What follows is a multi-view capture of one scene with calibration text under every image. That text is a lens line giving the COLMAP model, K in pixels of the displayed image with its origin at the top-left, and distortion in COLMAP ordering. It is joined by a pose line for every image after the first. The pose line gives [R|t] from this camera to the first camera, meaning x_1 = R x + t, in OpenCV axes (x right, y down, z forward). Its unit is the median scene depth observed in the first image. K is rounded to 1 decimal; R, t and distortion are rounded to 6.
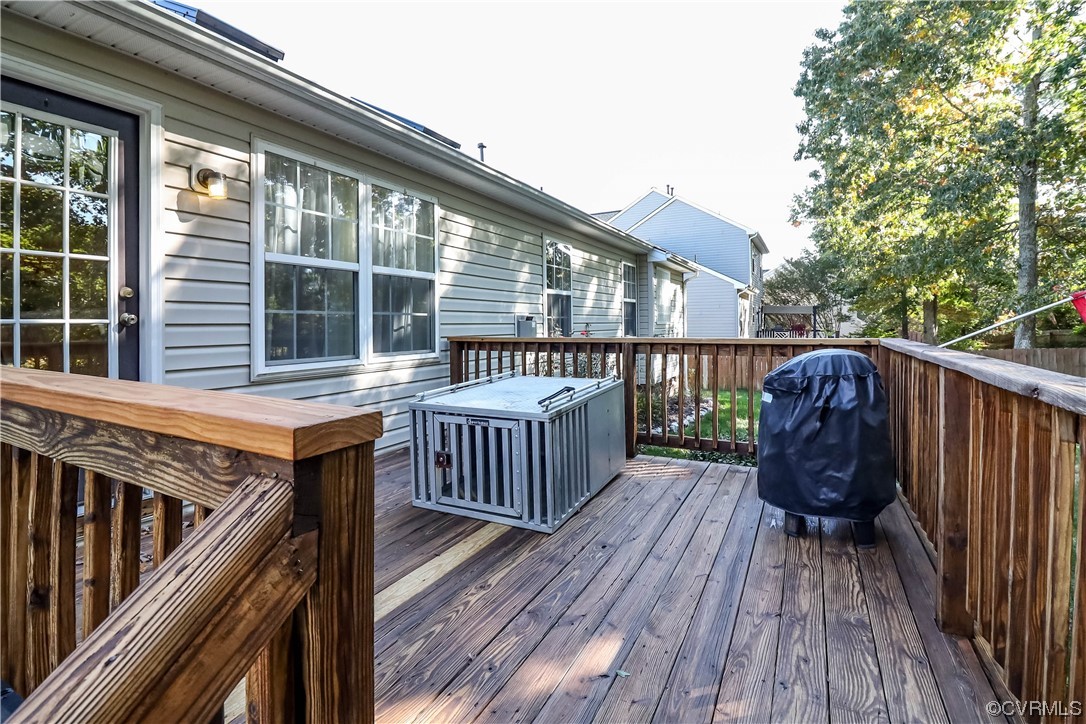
lens RADIAL K [[513.2, 0, 543.4], [0, 513.2, 341.7], [0, 0, 1]] dist [0.000161, -0.008936]
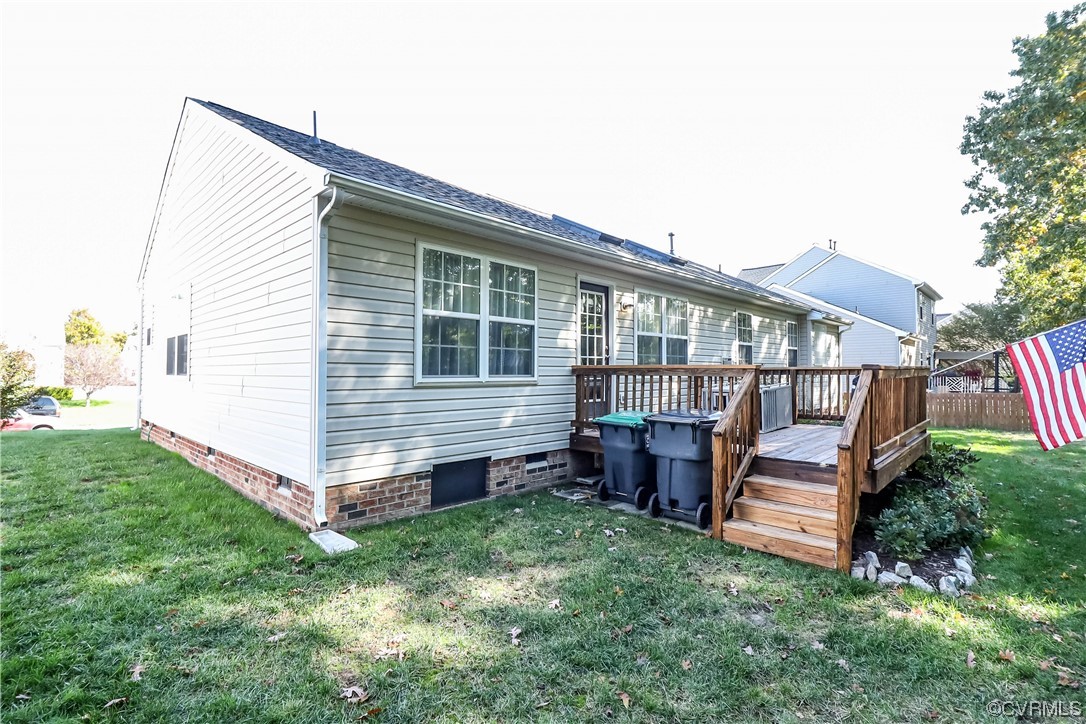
lens RADIAL K [[506.7, 0, 548.3], [0, 506.7, 375.6], [0, 0, 1]] dist [0.001682, 0.000240]
pose [[0.961438, 0.004318, -0.274987, -0.084035], [-0.012237, 0.999558, -0.027089, 0.036286], [0.274749, 0.029410, 0.961066, -0.469687]]
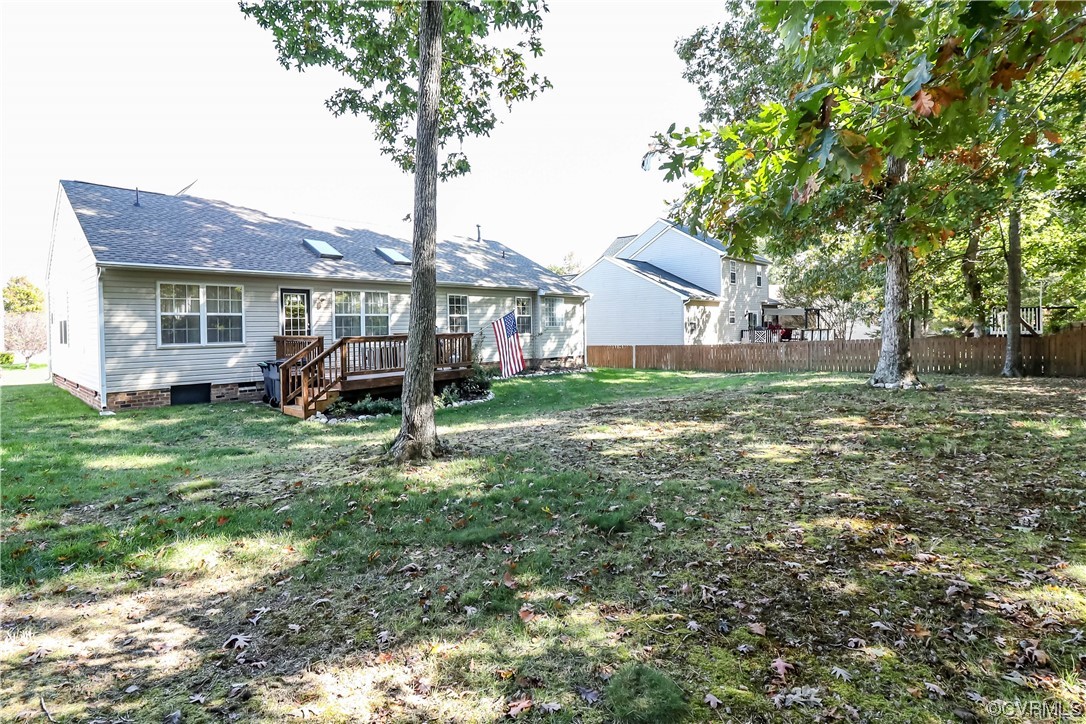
lens RADIAL K [[528.1, 0, 545.4], [0, 528.1, 351.7], [0, 0, 1]] dist [-0.002562, -0.000657]
pose [[0.969853, -0.002347, -0.243679, 0.705253], [0.005377, 0.999916, 0.011772, 0.032326], [0.243631, -0.012727, 0.969785, -0.900282]]
